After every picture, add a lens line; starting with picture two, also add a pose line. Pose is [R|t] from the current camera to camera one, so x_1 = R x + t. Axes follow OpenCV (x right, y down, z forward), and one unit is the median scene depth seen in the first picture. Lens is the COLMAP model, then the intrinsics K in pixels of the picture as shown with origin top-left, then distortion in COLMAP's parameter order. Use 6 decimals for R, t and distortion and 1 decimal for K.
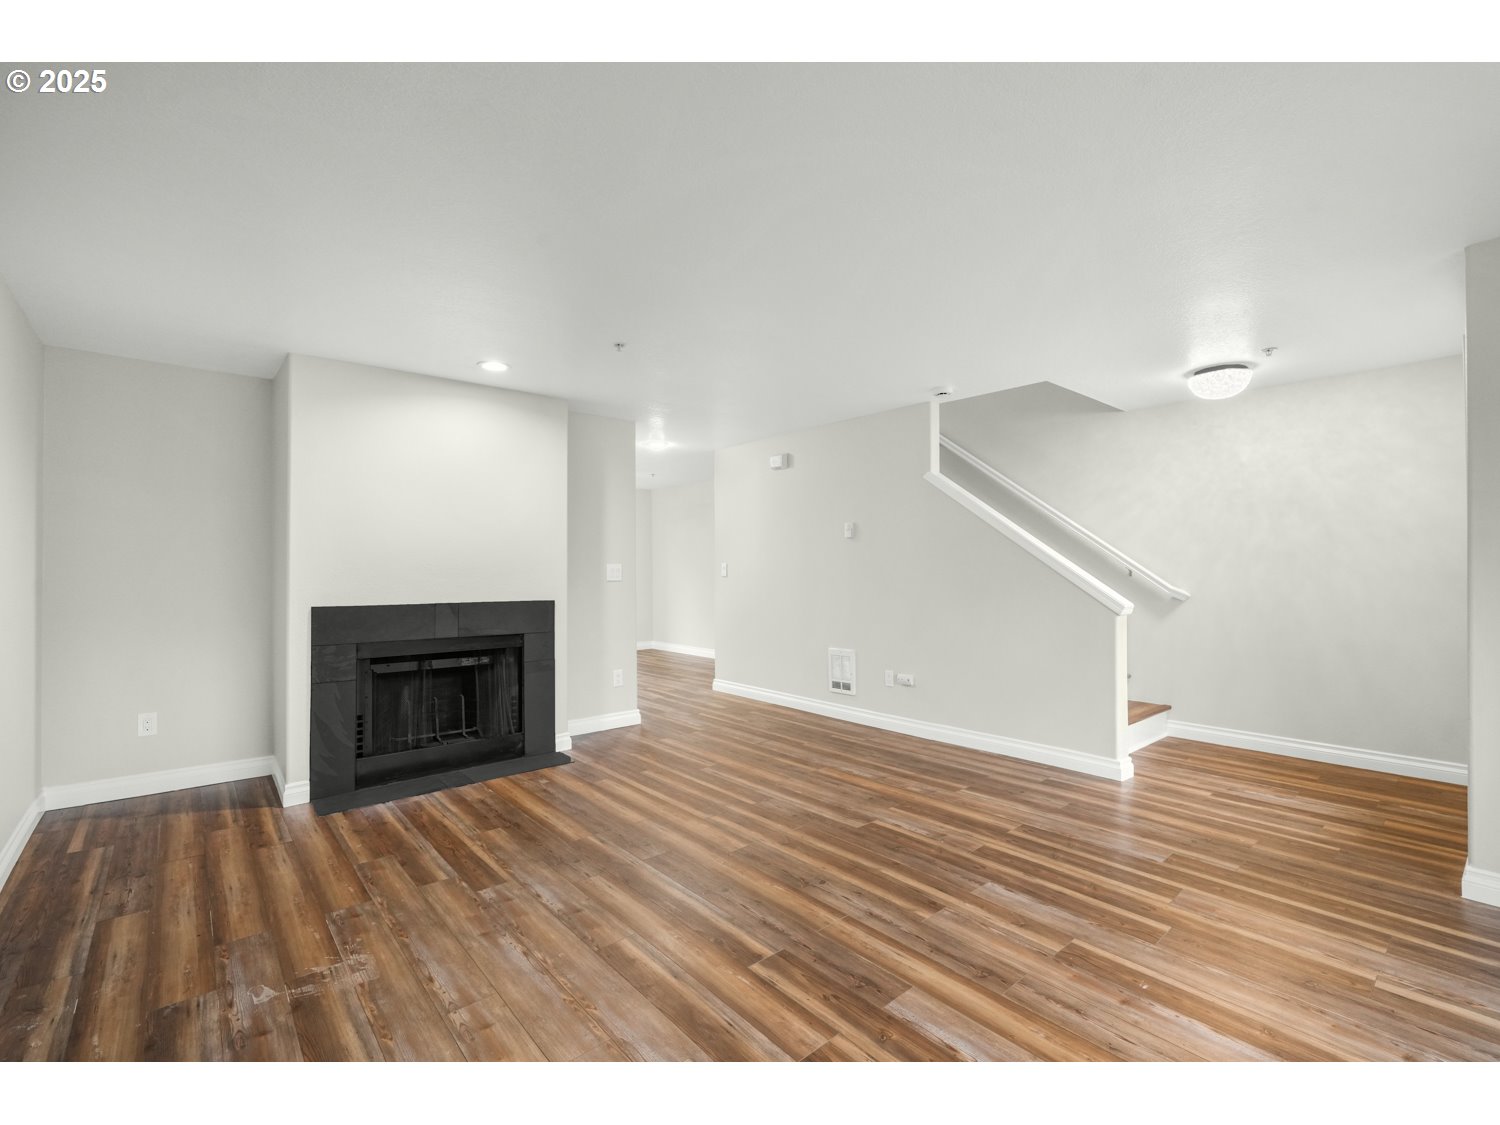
lens RADIAL K [[663.3, 0, 750.1], [0, 663.3, 559.1], [0, 0, 1]] dist [0.002338, 0.000181]
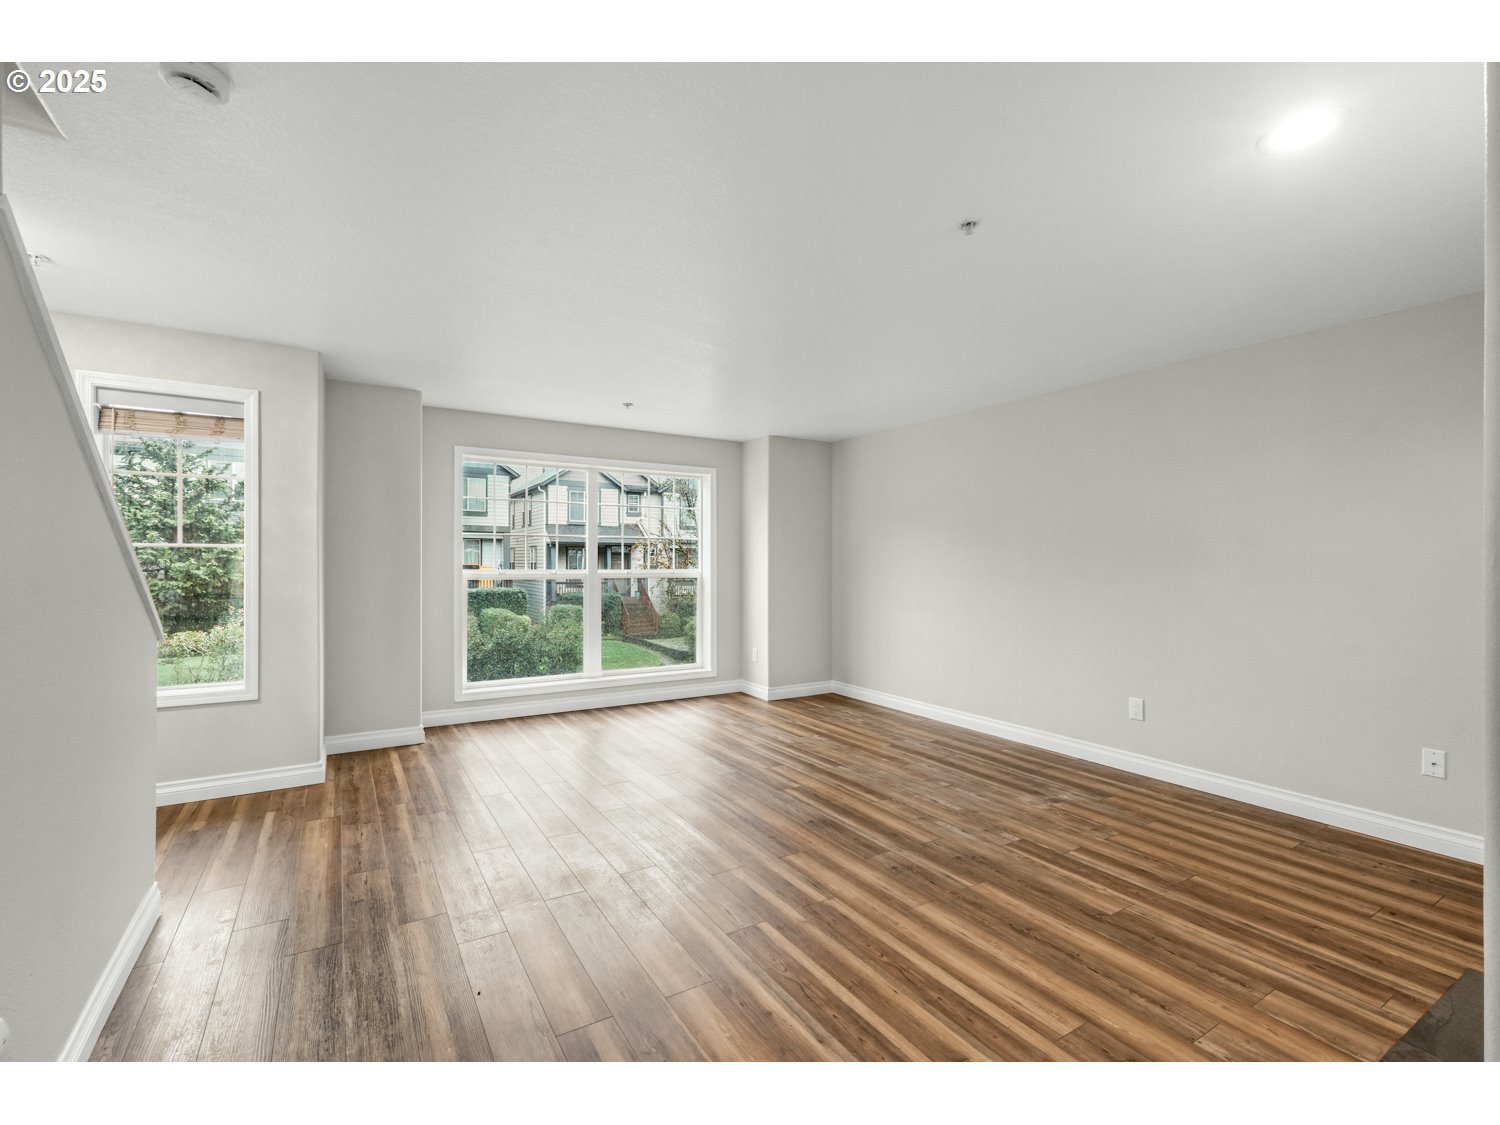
lens RADIAL K [[668.8, 0, 750.0], [0, 668.8, 562.5], [0, 0, 1]] dist [0.003209, 0.000262]
pose [[-0.988847, 0.001236, 0.148929, -0.087487], [-0.001110, 0.999877, -0.015667, 0.023004], [-0.148930, -0.015658, -0.988724, 1.781915]]
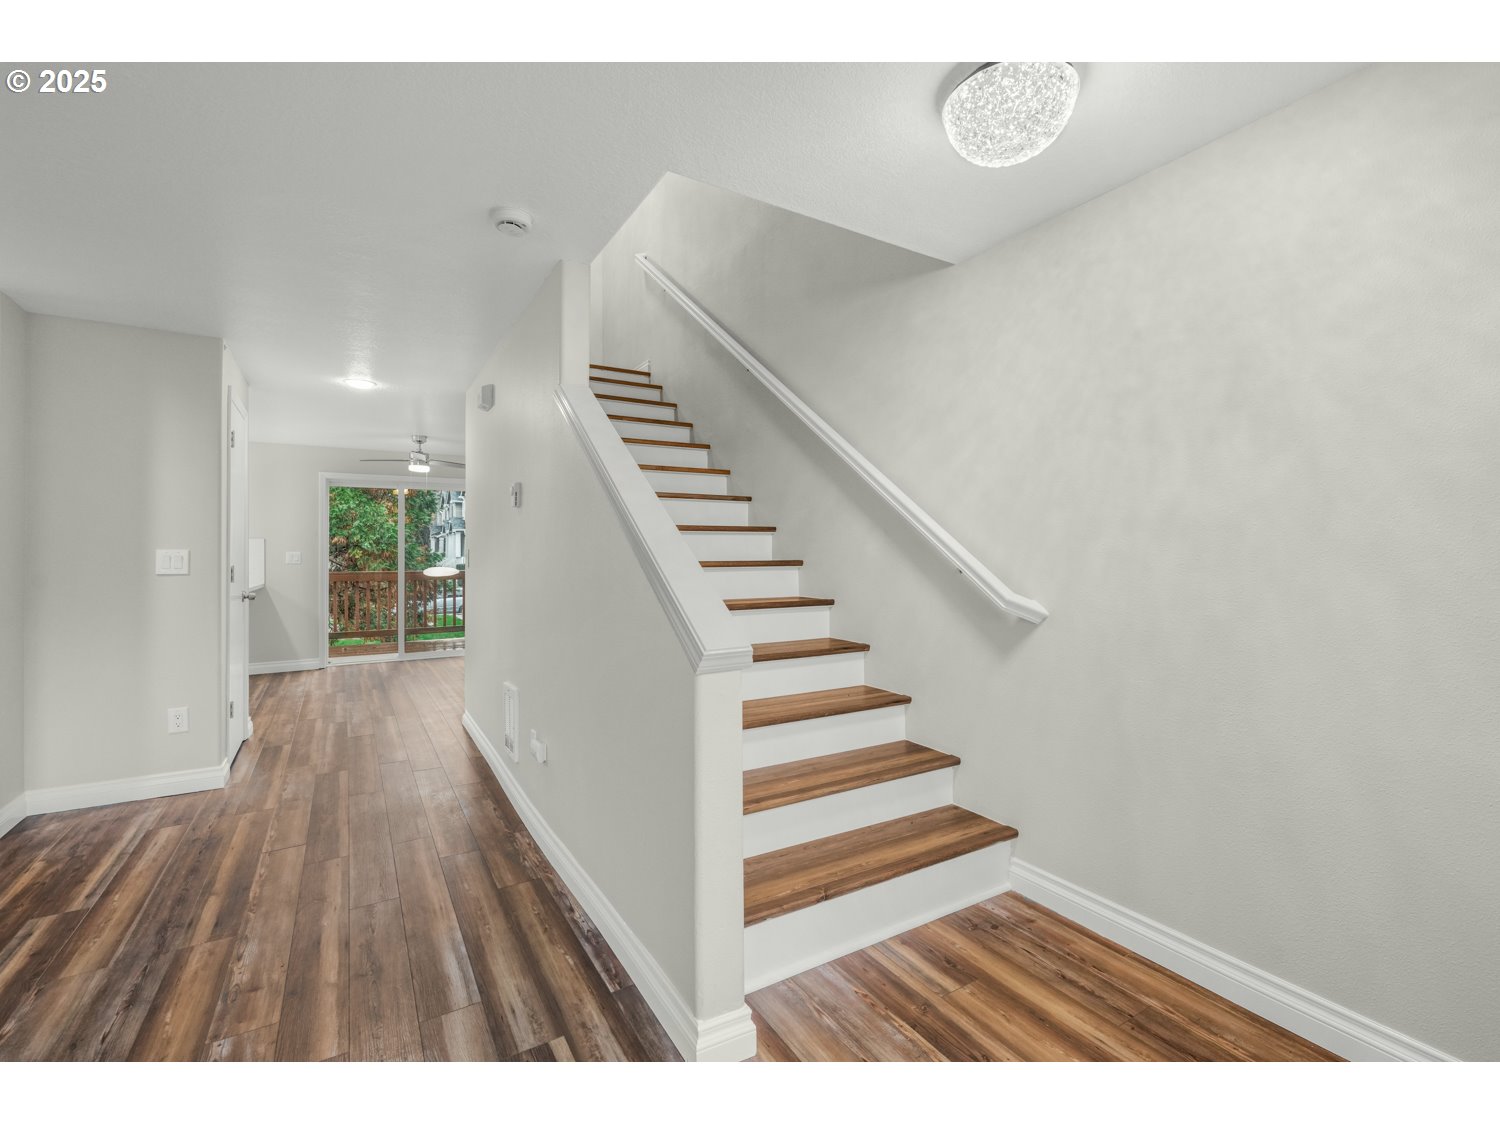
lens RADIAL K [[653.4, 0, 748.0], [0, 653.4, 557.0], [0, 0, 1]] dist [-0.000064, -0.000145]
pose [[0.987410, 0.002383, -0.158161, 0.754138], [-0.000308, 0.999914, 0.013148, 0.008784], [0.158179, -0.012934, 0.987326, 0.704653]]
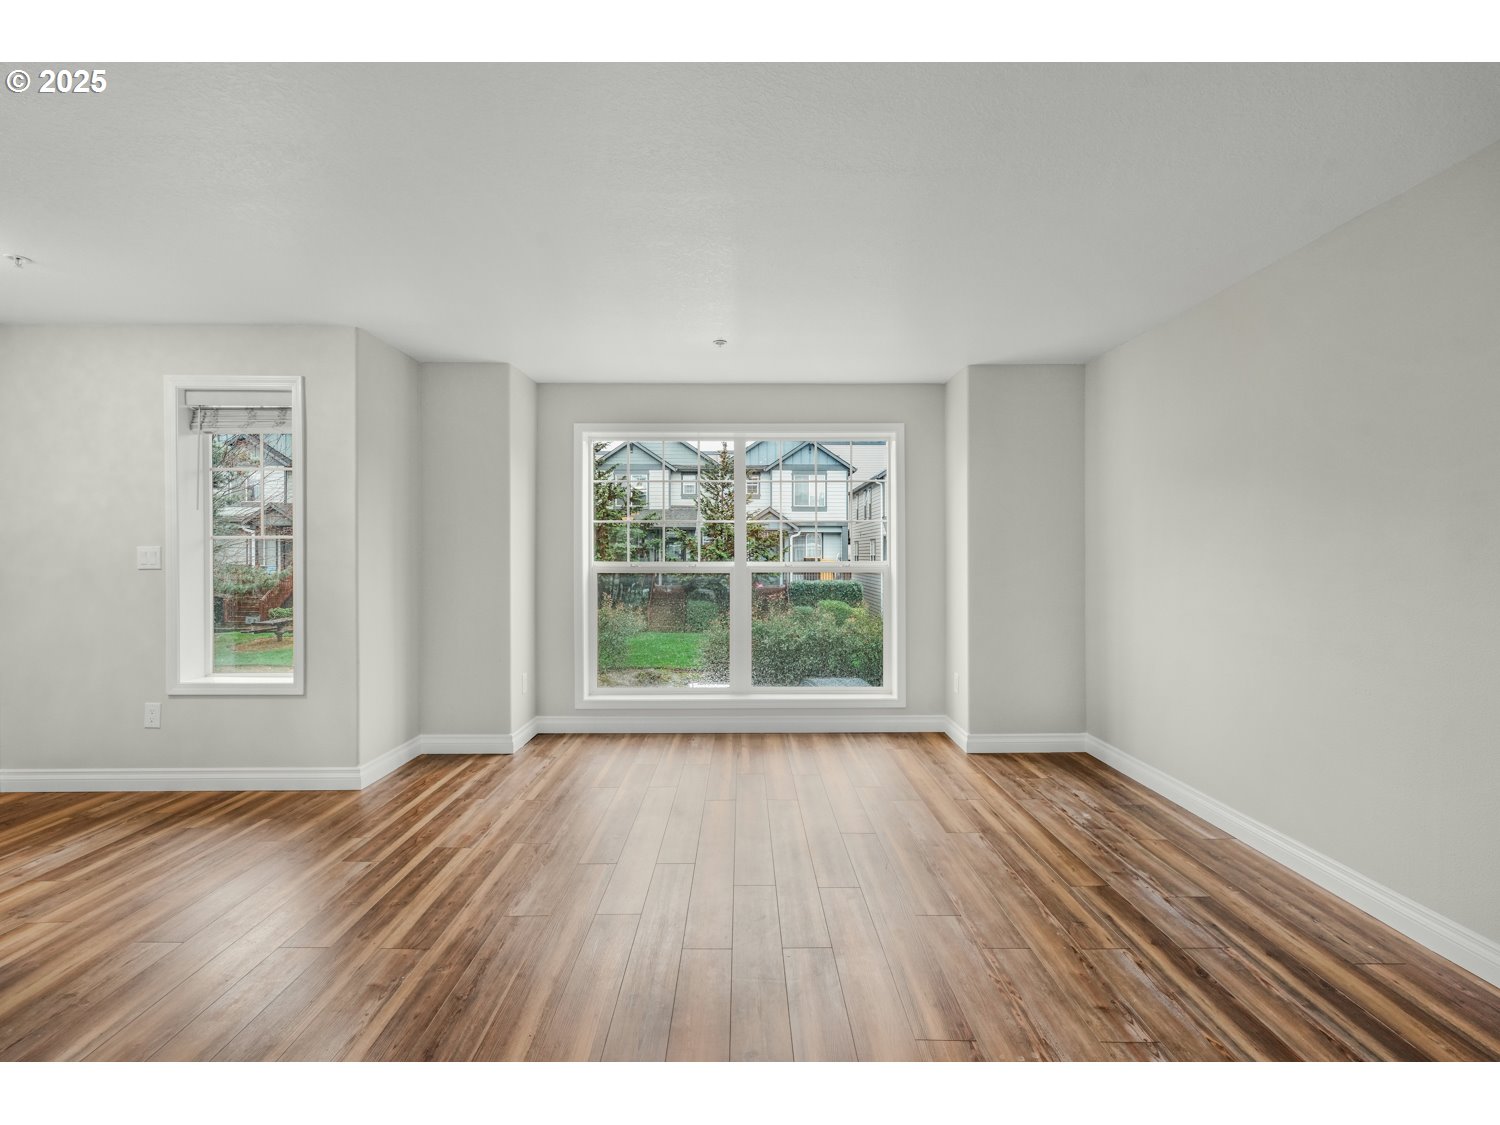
lens RADIAL K [[663.3, 0, 750.1], [0, 663.3, 559.1], [0, 0, 1]] dist [0.002338, 0.000181]
pose [[-0.771423, 0.002135, 0.636319, -0.347201], [-0.004598, 0.999950, -0.008929, 0.021572], [-0.636306, -0.009815, -0.771374, 1.173892]]
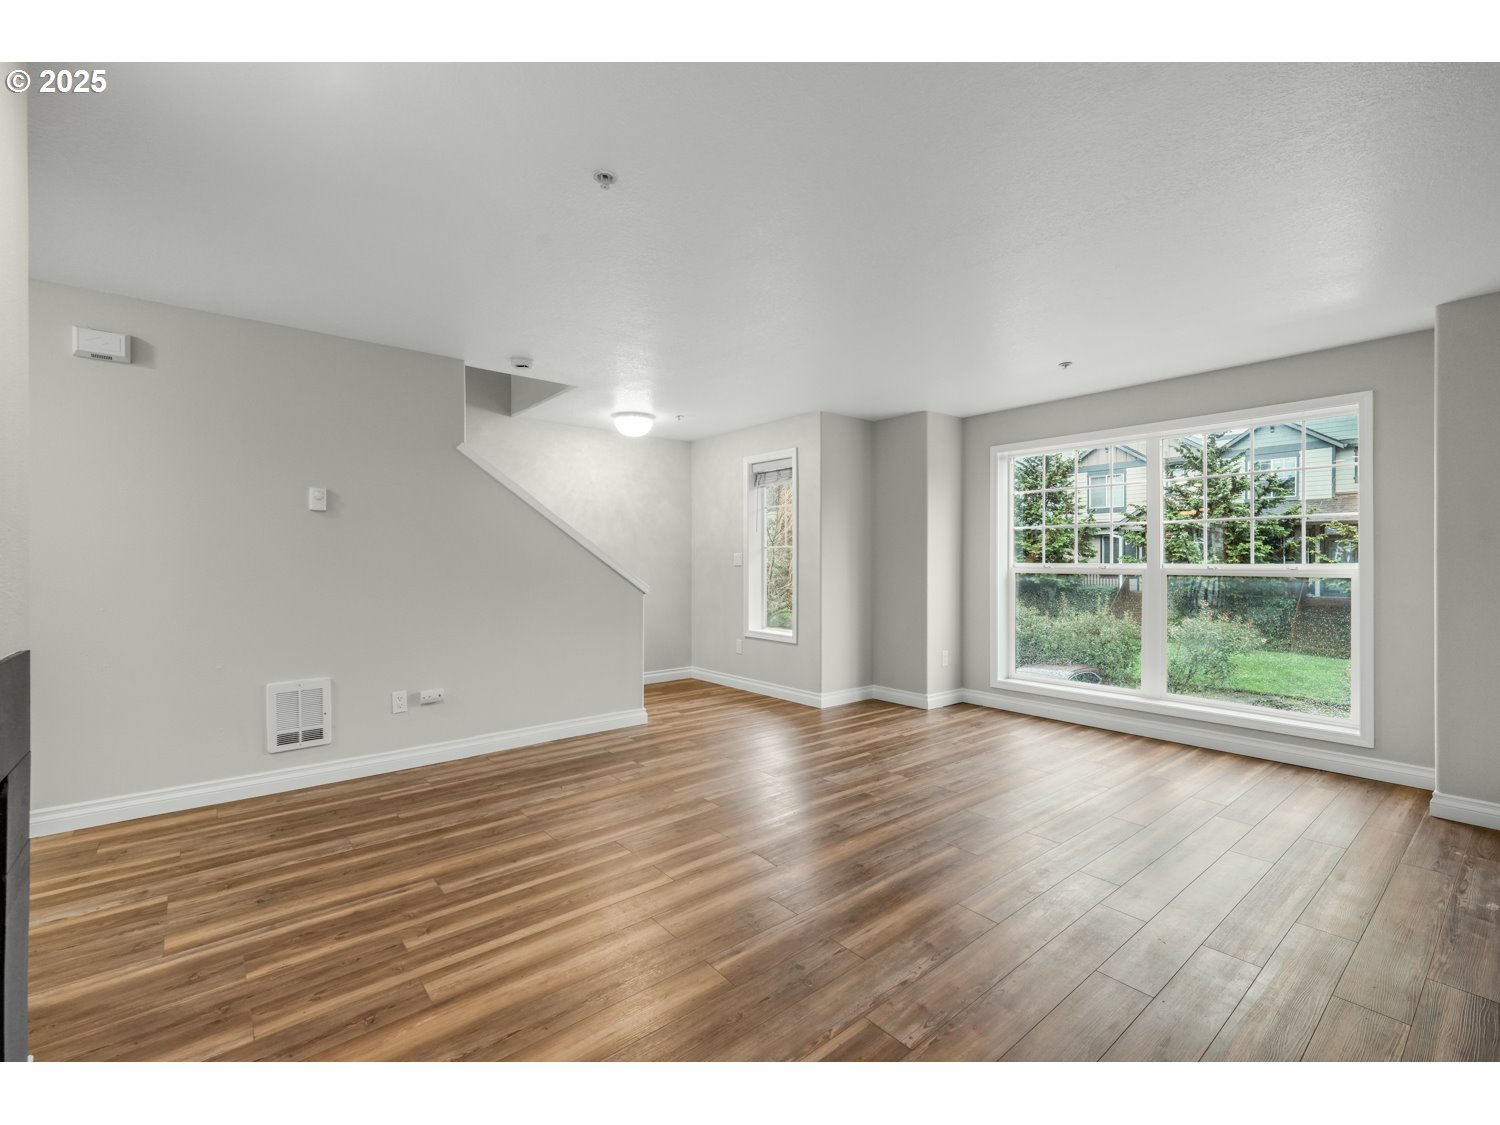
lens RADIAL K [[663.3, 0, 750.1], [0, 663.3, 559.1], [0, 0, 1]] dist [0.002338, 0.000181]
pose [[0.010845, 0.005693, 0.999925, -0.839759], [-0.013292, 0.999896, -0.005549, 0.023804], [-0.999853, -0.013231, 0.010920, 0.912267]]
